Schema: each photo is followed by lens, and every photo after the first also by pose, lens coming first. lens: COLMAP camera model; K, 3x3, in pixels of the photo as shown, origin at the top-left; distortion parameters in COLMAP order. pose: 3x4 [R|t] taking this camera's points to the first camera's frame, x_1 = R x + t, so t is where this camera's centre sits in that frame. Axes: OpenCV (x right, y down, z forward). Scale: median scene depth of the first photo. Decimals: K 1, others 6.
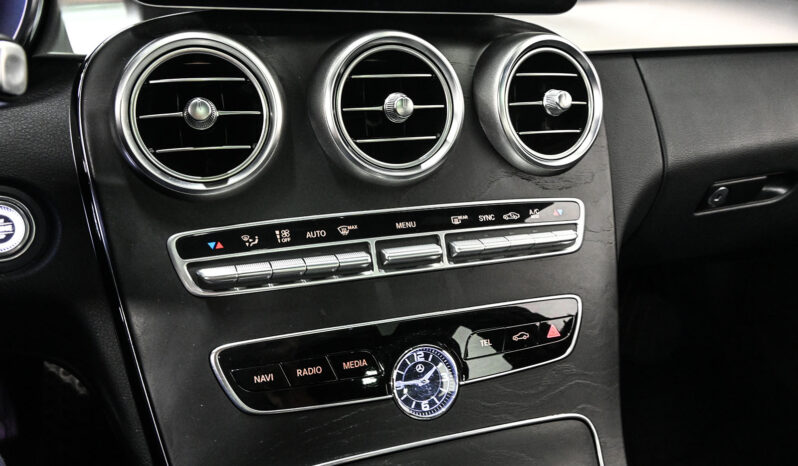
lens RADIAL K [[686.5, 0, 402.6], [0, 686.5, 234.0], [0, 0, 1]] dist [0.023813, 0.005787]
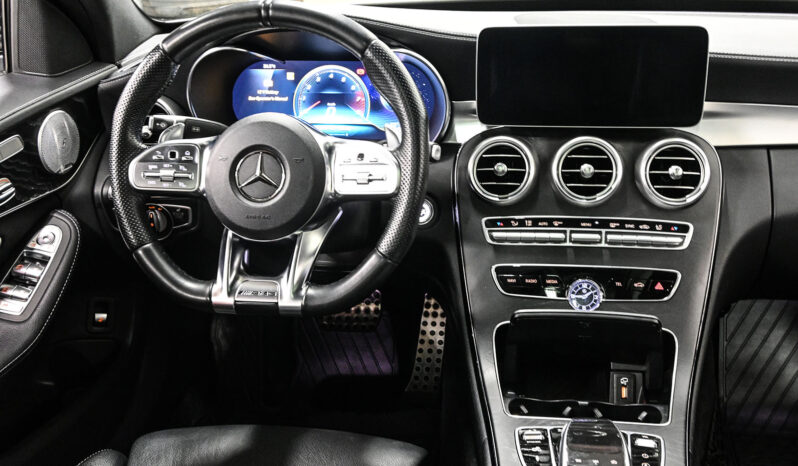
lens RADIAL K [[976.5, 0, 396.4], [0, 976.5, 226.3], [0, 0, 1]] dist [0.014712, 0.000000]
pose [[0.874197, 0.075240, -0.479707, 0.987501], [-0.132553, 0.987378, -0.086692, 0.348040], [0.467130, 0.139372, 0.873135, -2.017667]]
